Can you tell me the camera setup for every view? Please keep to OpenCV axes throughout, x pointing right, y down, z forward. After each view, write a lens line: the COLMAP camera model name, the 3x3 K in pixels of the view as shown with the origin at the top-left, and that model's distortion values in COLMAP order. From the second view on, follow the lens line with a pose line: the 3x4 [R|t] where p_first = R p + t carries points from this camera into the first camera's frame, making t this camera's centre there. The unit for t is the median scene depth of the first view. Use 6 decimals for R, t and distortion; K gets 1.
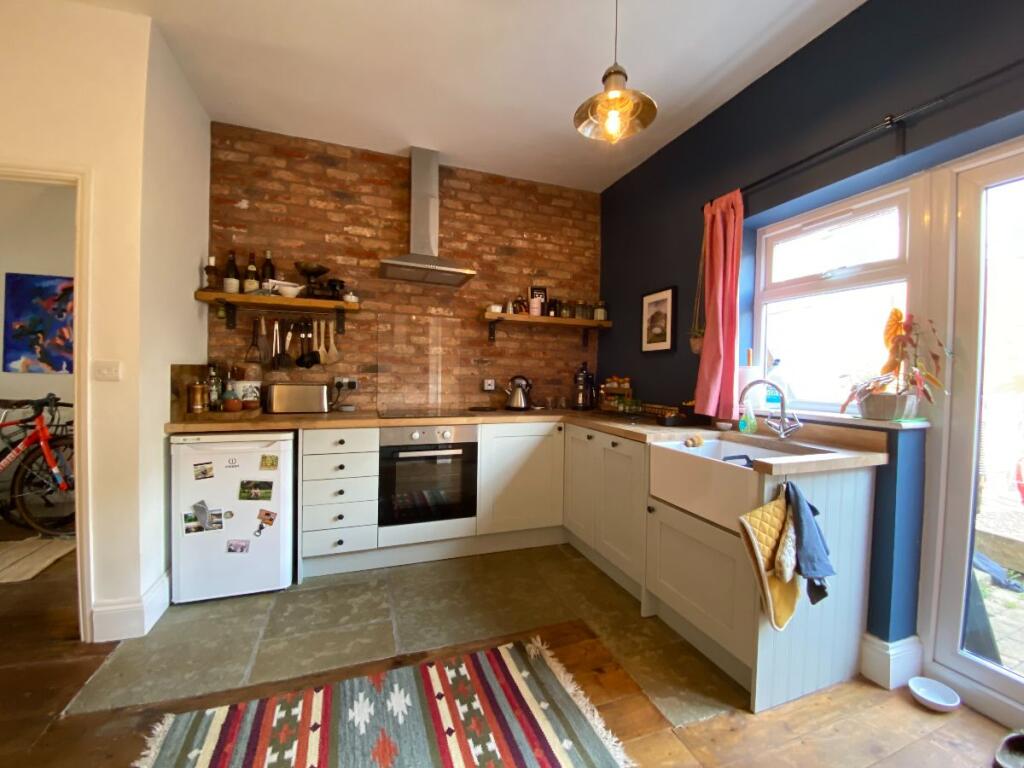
lens RADIAL K [[415.2, 0, 513.8], [0, 415.2, 384.3], [0, 0, 1]] dist [0.006329, -0.012320]
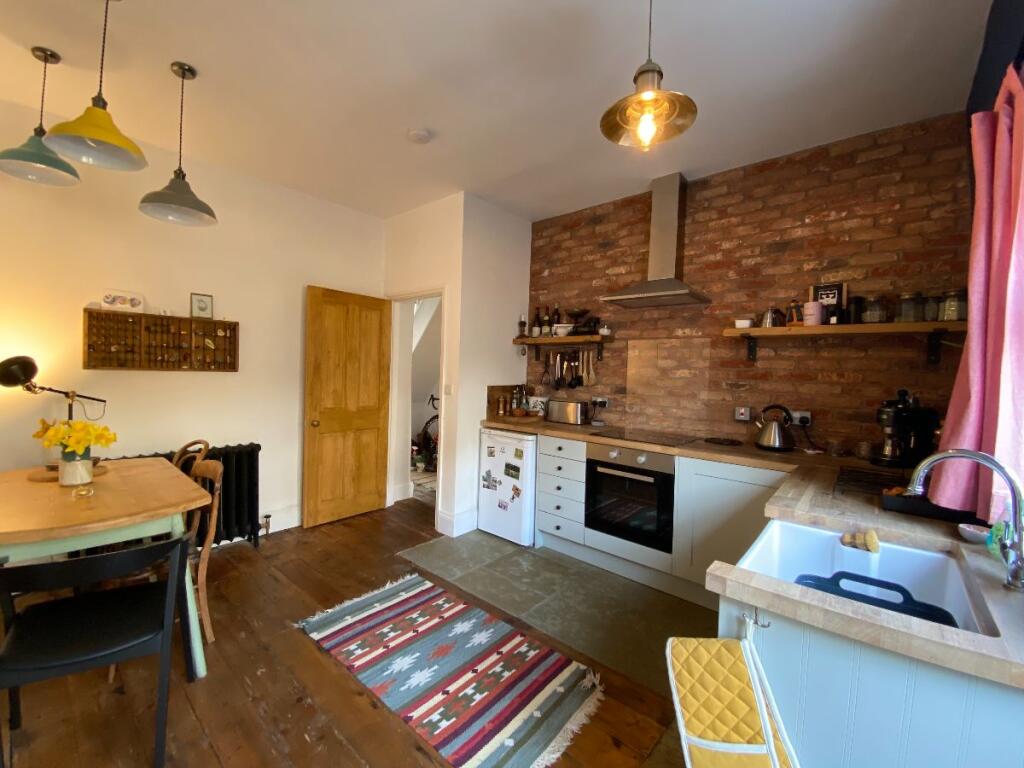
lens RADIAL K [[415.2, 0, 507.3], [0, 415.2, 380.0], [0, 0, 1]] dist [0.006329, -0.012320]
pose [[0.477396, 0.012672, -0.878597, 0.557764], [-0.043847, 0.998994, -0.009416, -0.046518], [0.877594, 0.043019, 0.477471, 0.218282]]
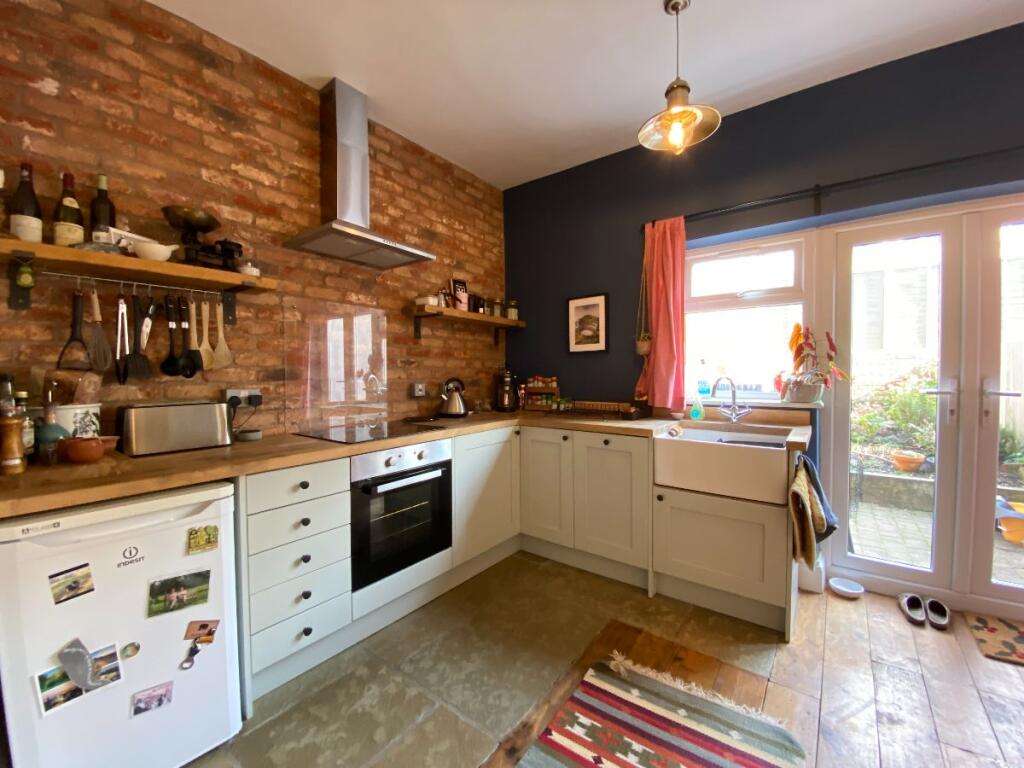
lens RADIAL K [[415.2, 0, 513.1], [0, 415.2, 384.0], [0, 0, 1]] dist [0.006329, -0.012320]
pose [[0.841718, -0.039254, 0.538489, -0.440231], [0.035861, 0.999216, 0.016785, -0.022678], [-0.538726, 0.005182, 0.842465, 0.219887]]
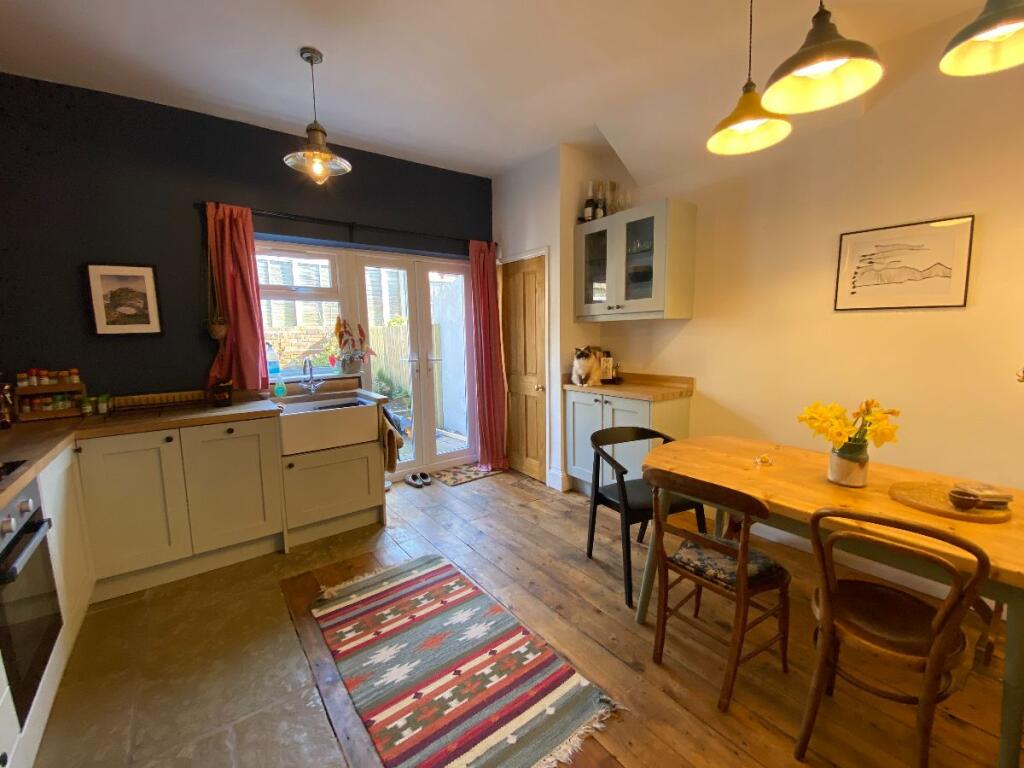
lens RADIAL K [[415.2, 0, 509.1], [0, 415.2, 383.8], [0, 0, 1]] dist [0.006329, -0.012320]
pose [[-0.287746, -0.133221, 0.948396, -0.797659], [0.034848, 0.988166, 0.149380, -0.086960], [-0.957073, 0.076033, -0.279698, 0.537295]]
